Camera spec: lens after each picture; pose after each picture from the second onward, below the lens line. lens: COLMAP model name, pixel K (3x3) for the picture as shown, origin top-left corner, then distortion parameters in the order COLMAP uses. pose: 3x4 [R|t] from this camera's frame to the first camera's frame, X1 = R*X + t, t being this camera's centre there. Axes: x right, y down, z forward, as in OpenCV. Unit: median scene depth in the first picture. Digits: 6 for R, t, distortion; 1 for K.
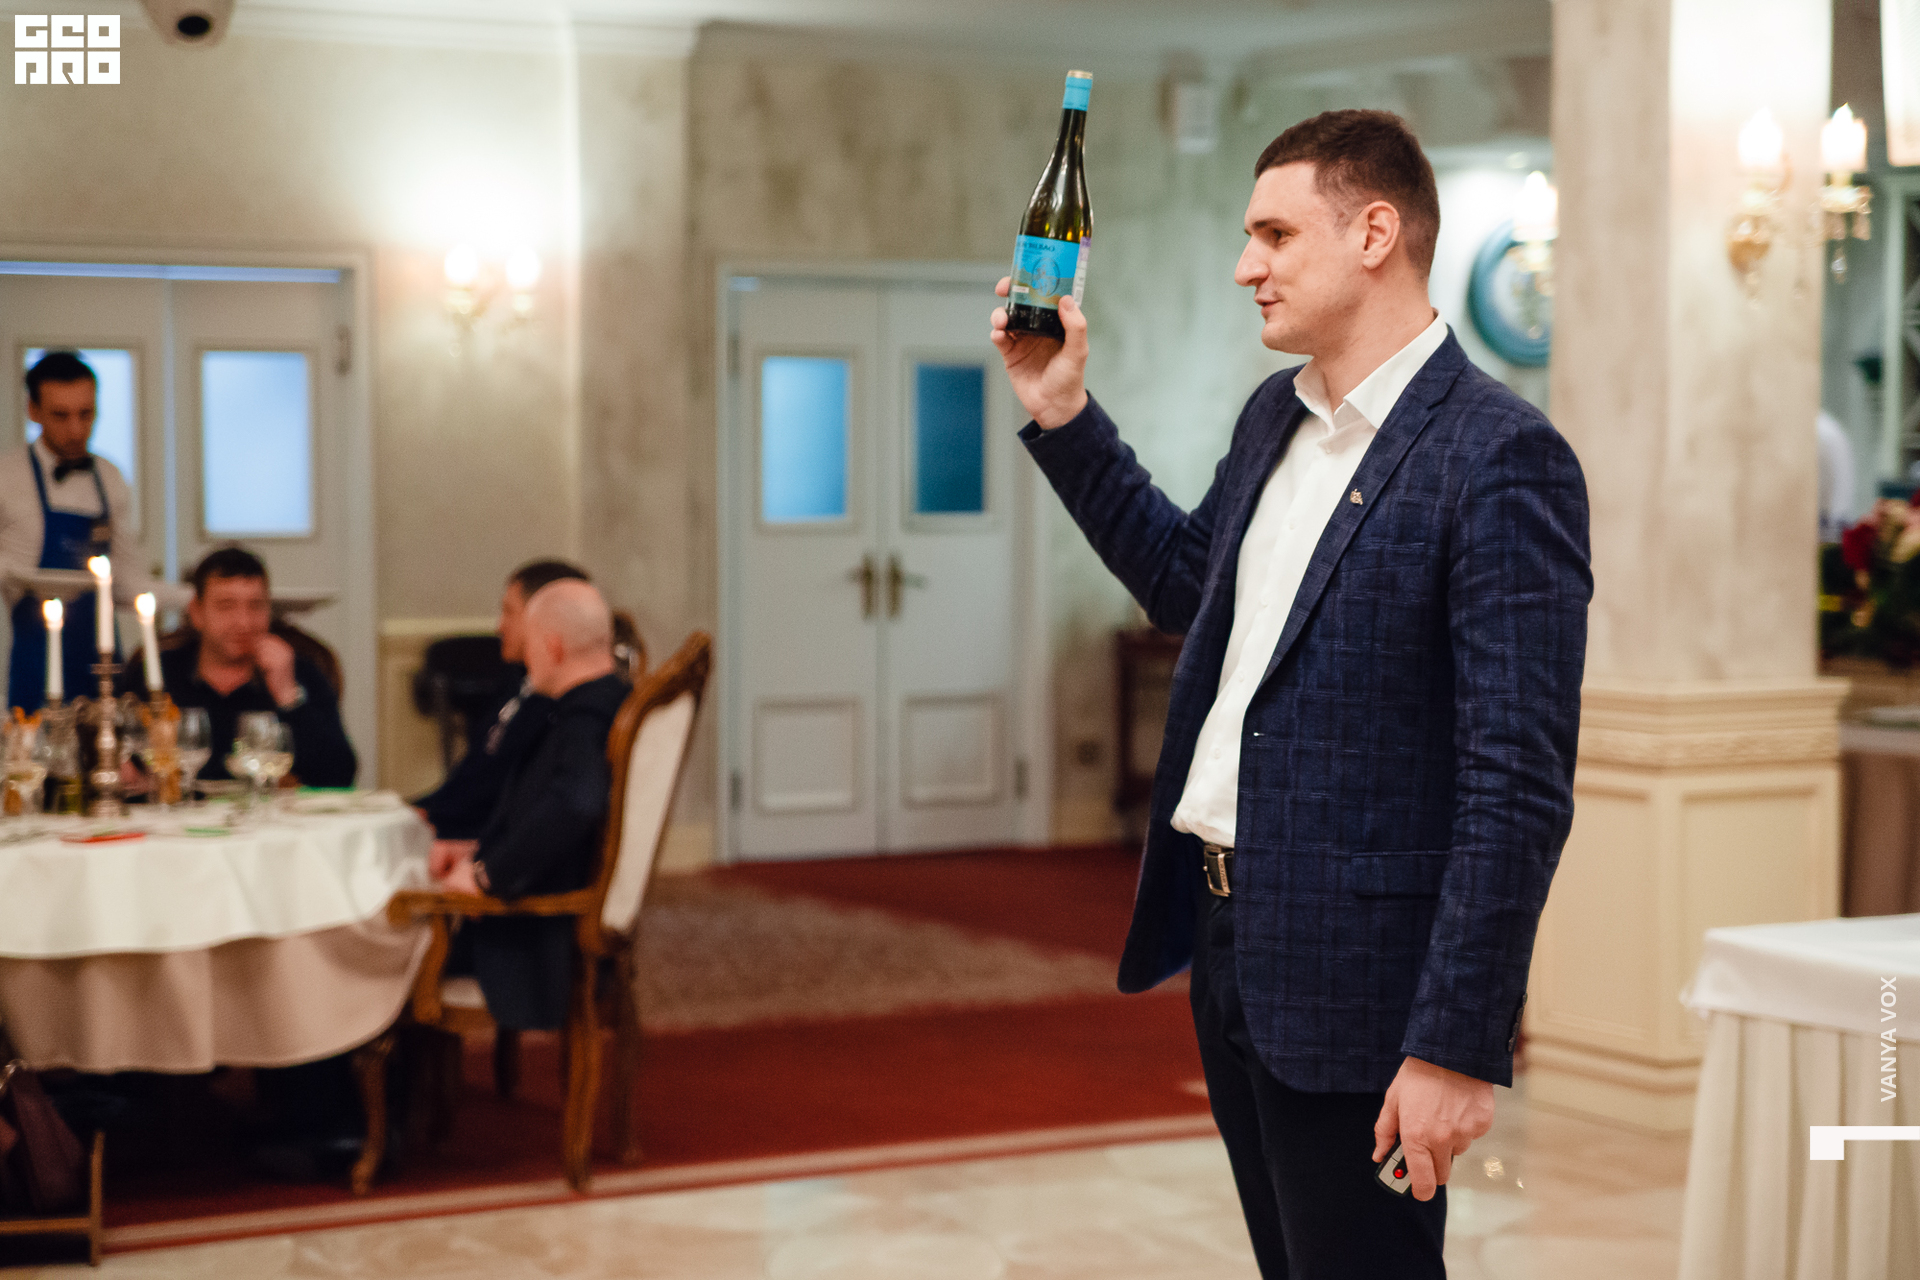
lens RADIAL K [[4248.0, 0, 914.0], [0, 4248.0, 574.7], [0, 0, 1]] dist [0.437098, 0.000000]
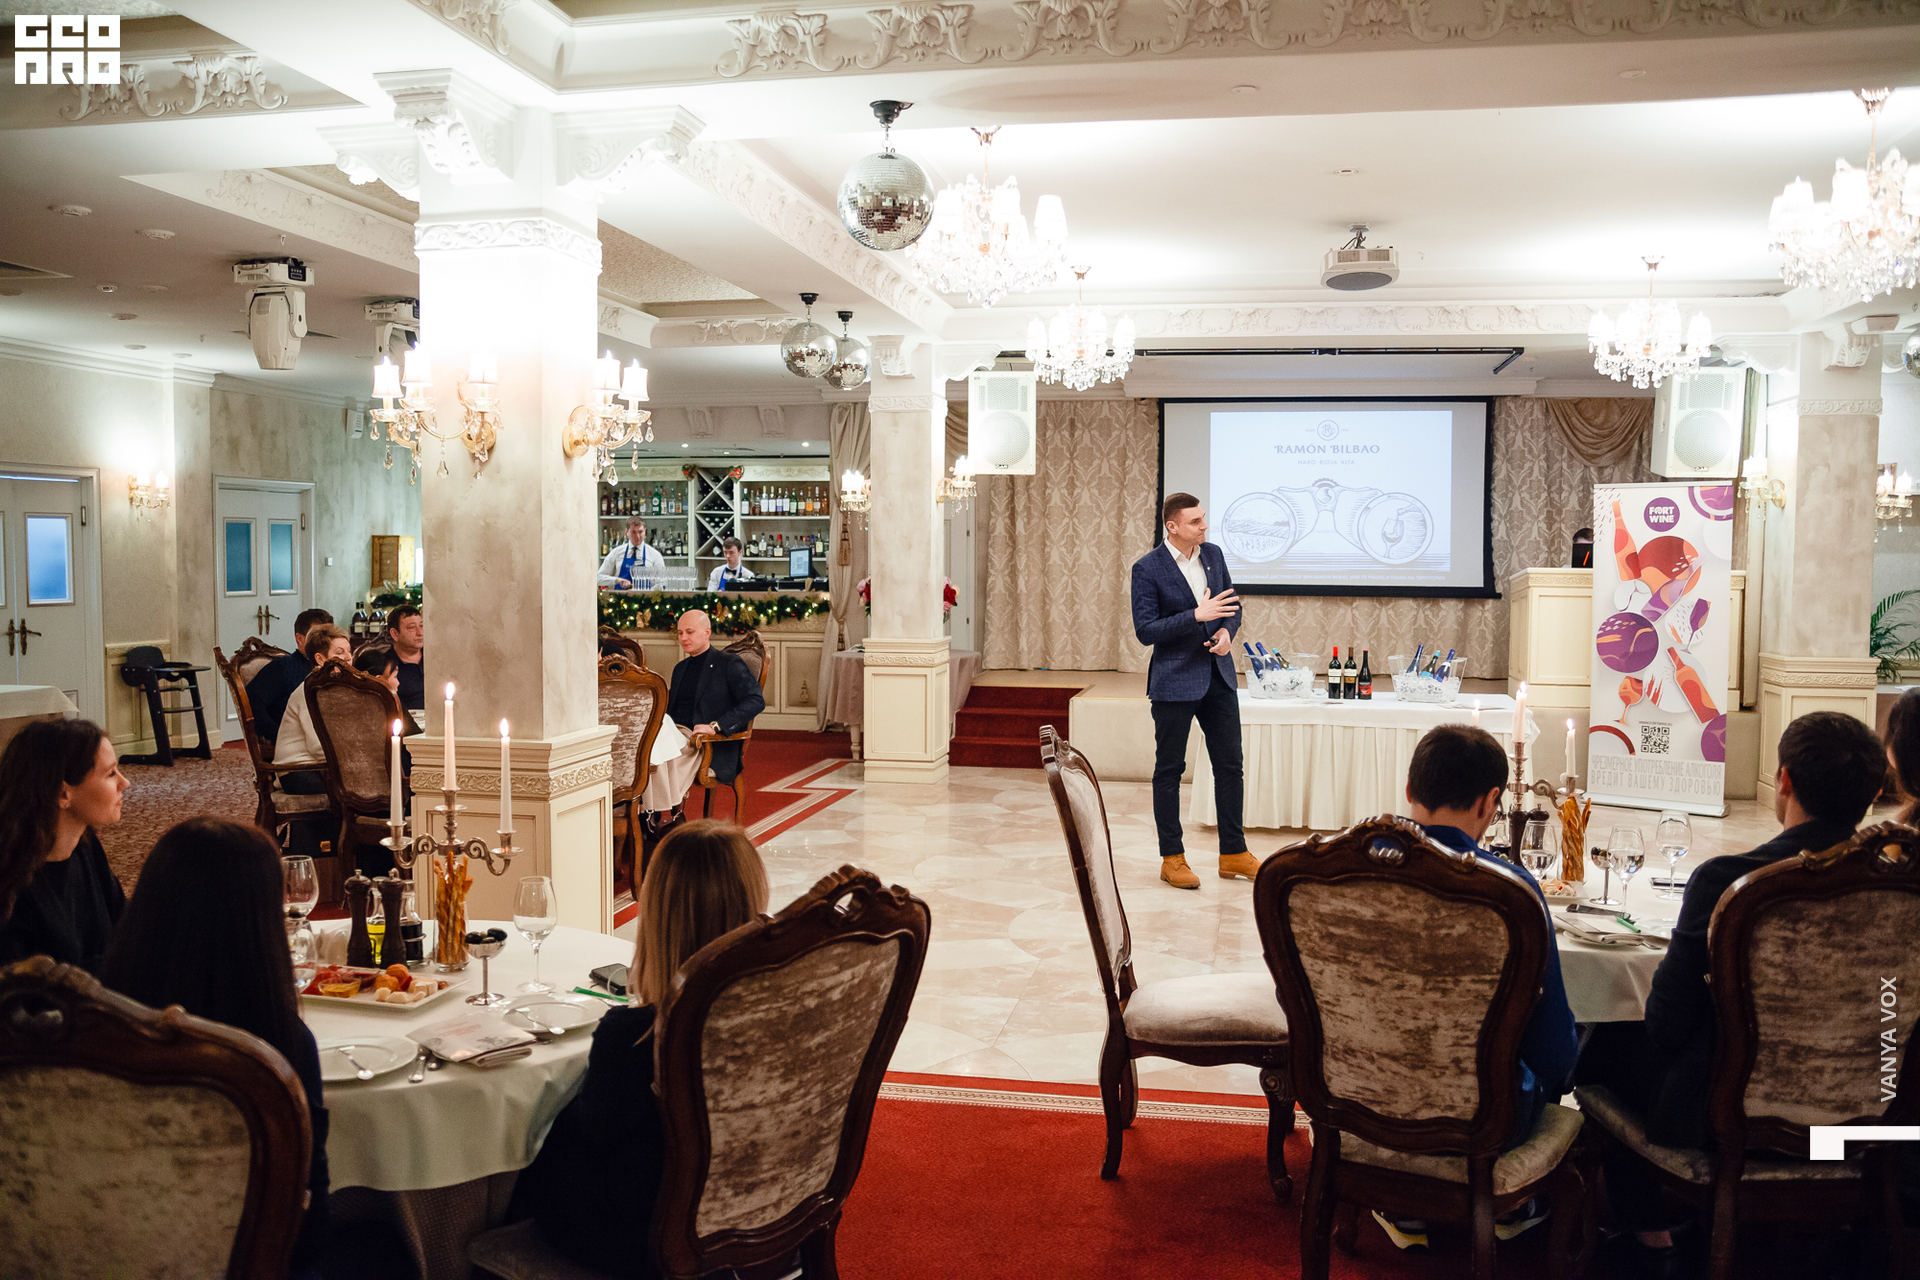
lens RADIAL K [[1612.4, 0, 925.5], [0, 1612.4, 640.1], [0, 0, 1]] dist [-0.102659, 0.087609]
pose [[0.656963, -0.040263, 0.752847, -0.694060], [0.019965, 0.999152, 0.036014, -0.015034], [-0.753658, -0.008629, 0.657210, 0.239753]]
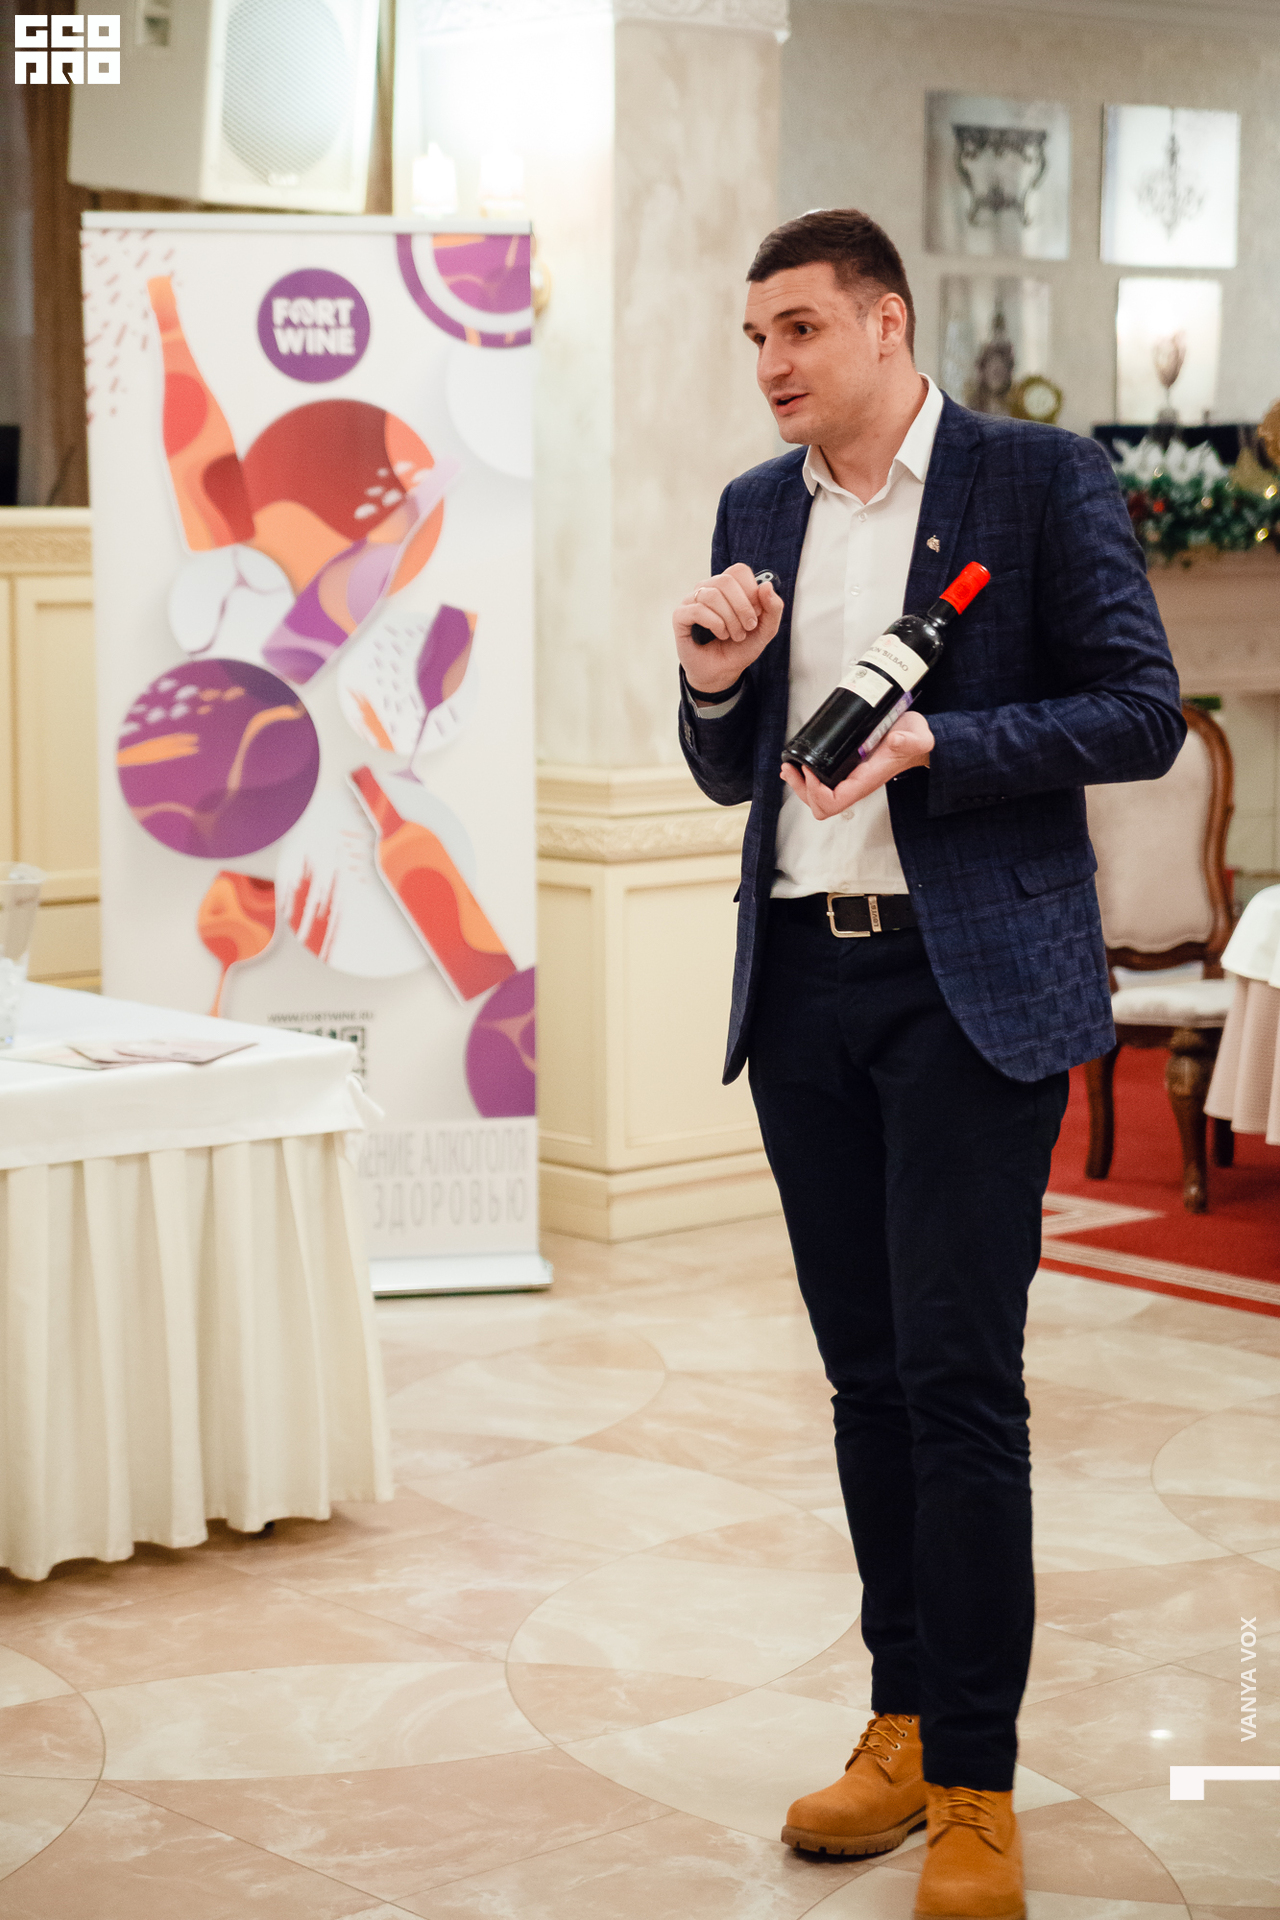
lens RADIAL K [[3952.8, 0, 620.2], [0, 3952.8, 969.5], [0, 0, 1]] dist [0.218699, 0.000000]
pose [[-0.231195, -0.122840, 0.965121, -0.380404], [0.033269, 0.990419, 0.134030, -0.027723], [-0.972339, 0.063096, -0.224893, 0.680610]]
